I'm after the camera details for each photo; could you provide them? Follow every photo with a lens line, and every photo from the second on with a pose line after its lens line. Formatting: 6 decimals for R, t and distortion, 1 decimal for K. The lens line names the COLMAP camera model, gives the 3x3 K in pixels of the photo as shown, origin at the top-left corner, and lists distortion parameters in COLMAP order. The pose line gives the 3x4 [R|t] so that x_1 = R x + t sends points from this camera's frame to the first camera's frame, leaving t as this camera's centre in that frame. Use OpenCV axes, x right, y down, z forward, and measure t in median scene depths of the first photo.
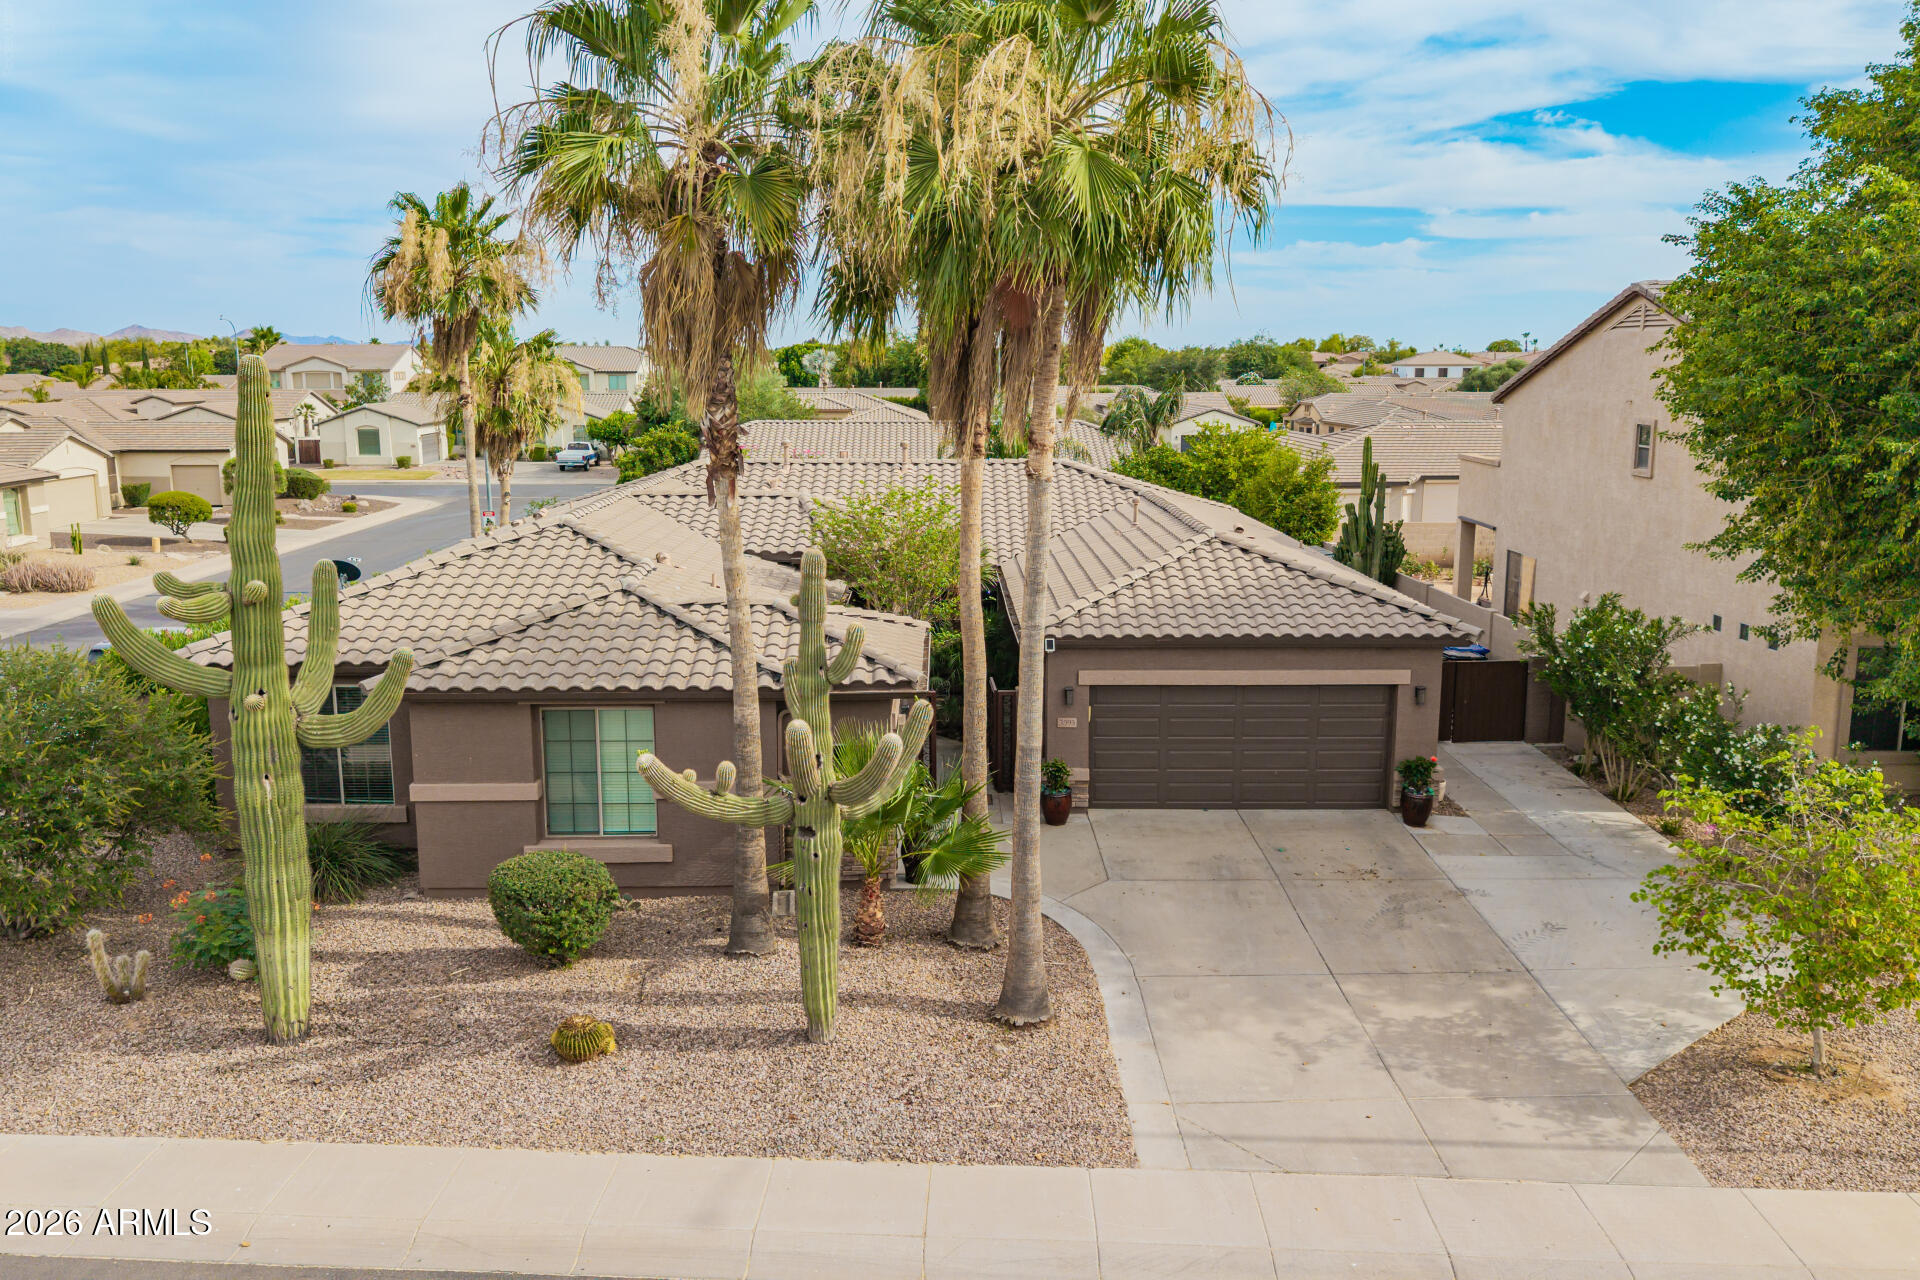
lens RADIAL K [[1530.5, 0, 962.8], [0, 1530.5, 642.3], [0, 0, 1]] dist [0.033016, -0.038800]
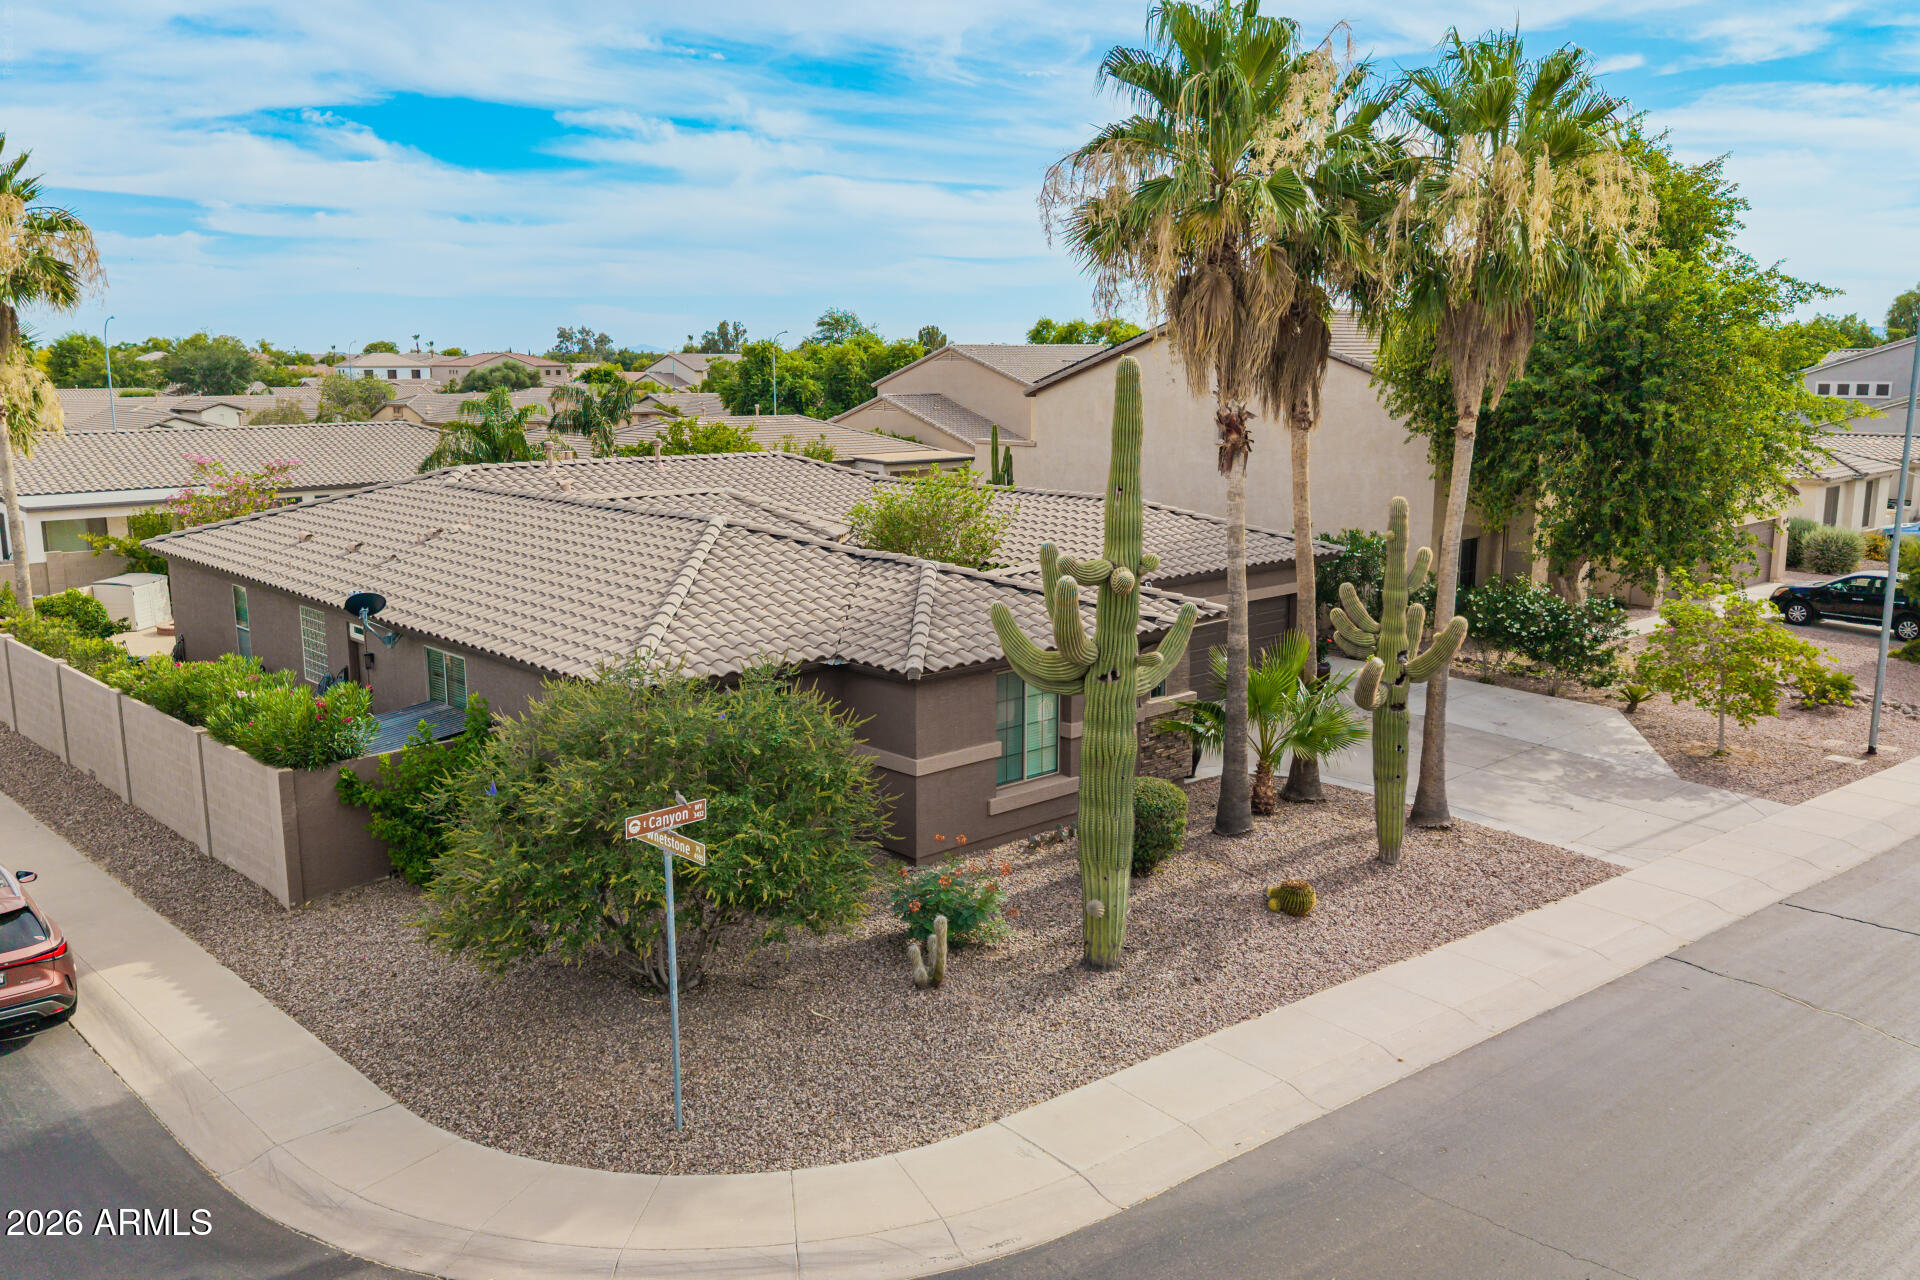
lens RADIAL K [[1530.5, 0, 974.1], [0, 1530.5, 631.1], [0, 0, 1]] dist [0.033016, -0.038800]
pose [[0.741739, -0.116756, 0.660447, -1.168472], [0.122393, 0.991759, 0.037869, -0.035685], [-0.659426, 0.052745, 0.749917, 0.207644]]
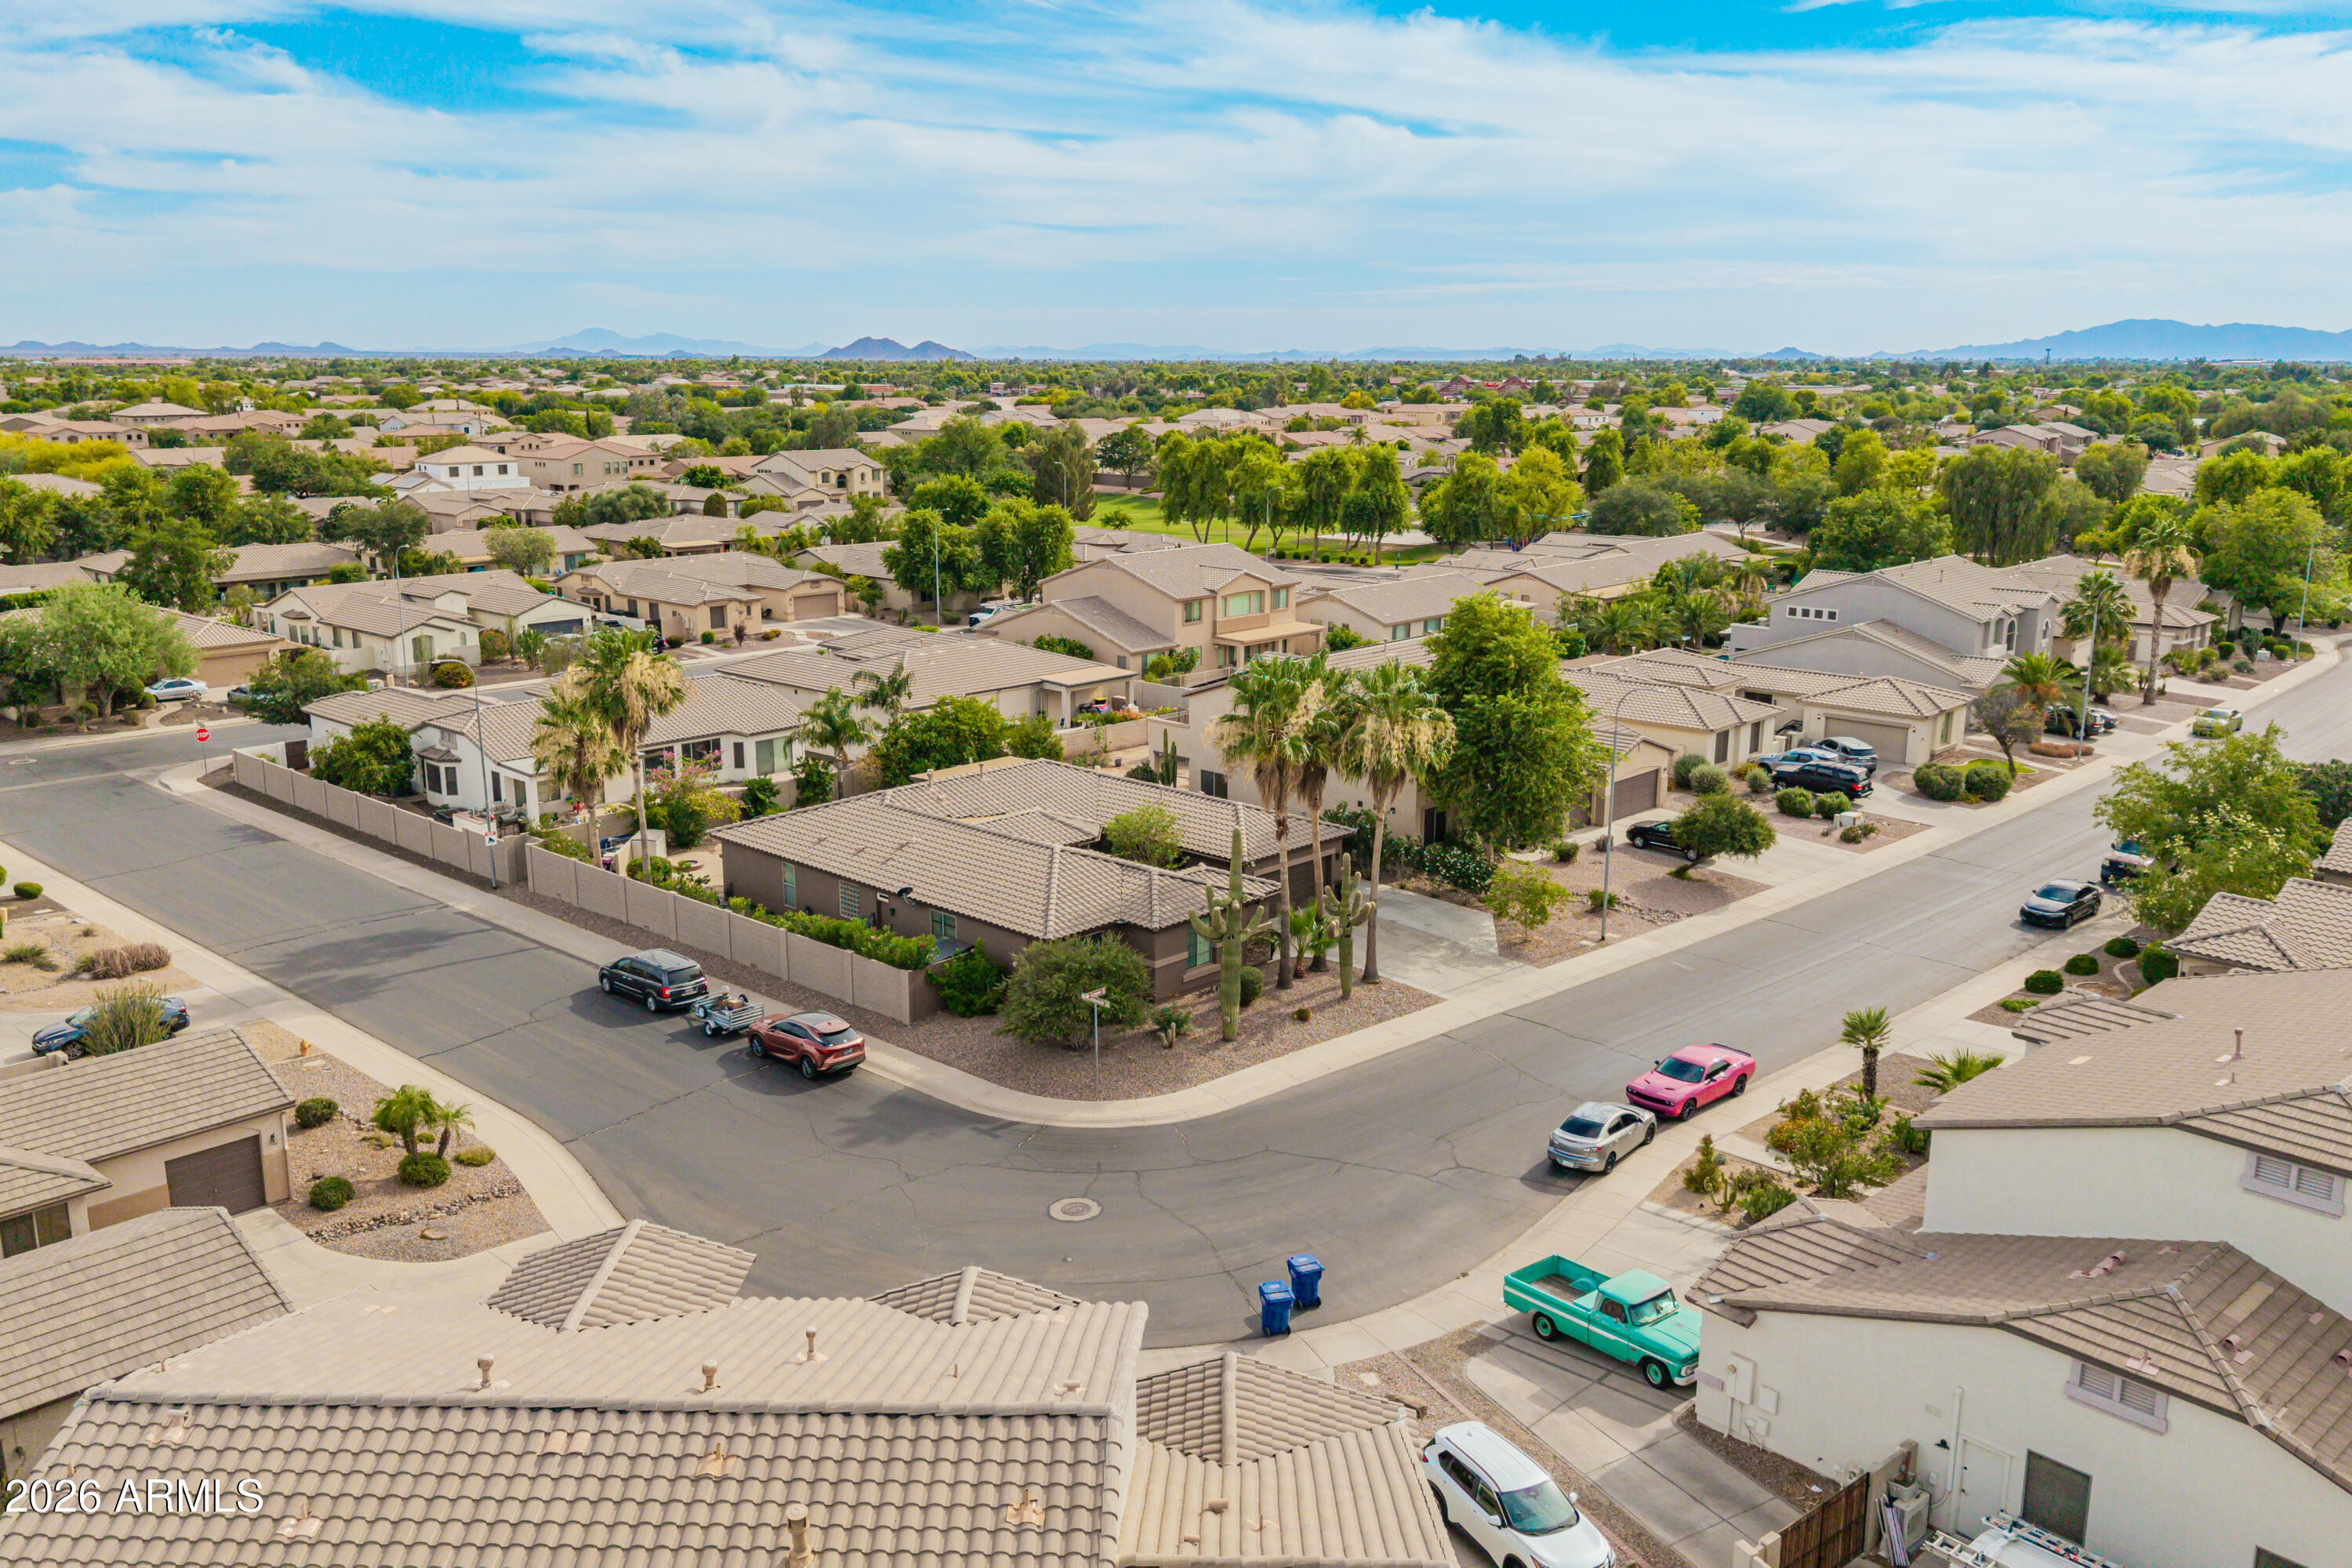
lens RADIAL K [[1874.8, 0, 1154.0], [0, 1874.8, 788.3], [0, 0, 1]] dist [0.033016, -0.038800]
pose [[0.709271, -0.159792, 0.686586, -2.915689], [0.128767, 0.986951, 0.096676, -0.594330], [-0.693075, 0.019841, 0.720592, -1.535004]]
